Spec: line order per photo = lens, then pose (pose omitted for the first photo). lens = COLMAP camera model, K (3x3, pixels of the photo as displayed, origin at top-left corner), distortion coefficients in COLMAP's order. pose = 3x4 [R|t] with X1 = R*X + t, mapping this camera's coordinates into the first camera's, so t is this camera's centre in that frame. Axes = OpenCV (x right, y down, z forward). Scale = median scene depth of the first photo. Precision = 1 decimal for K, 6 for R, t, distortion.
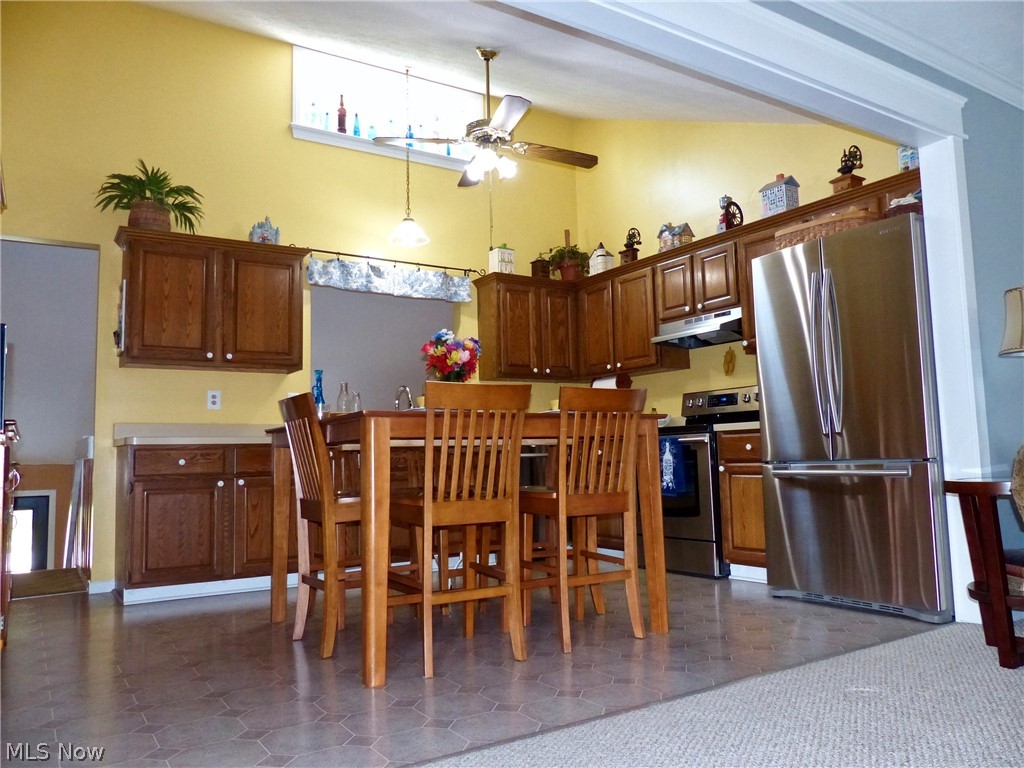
lens RADIAL K [[767.1, 0, 513.6], [0, 767.1, 379.8], [0, 0, 1]] dist [-0.032248, -0.003513]
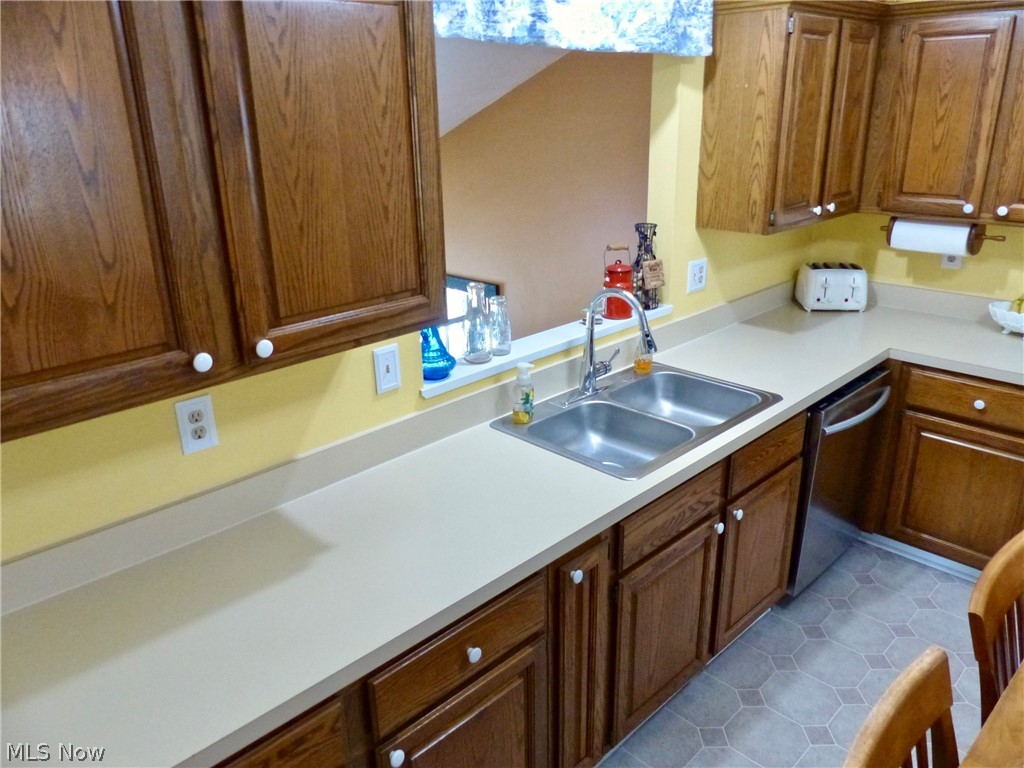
lens RADIAL K [[767.1, 0, 509.6], [0, 767.1, 388.9], [0, 0, 1]] dist [-0.032248, -0.003513]
pose [[0.977765, -0.073390, 0.196441, -0.286906], [-0.019198, 0.901499, 0.432355, -0.123995], [-0.208822, -0.426513, 0.880045, 0.603332]]
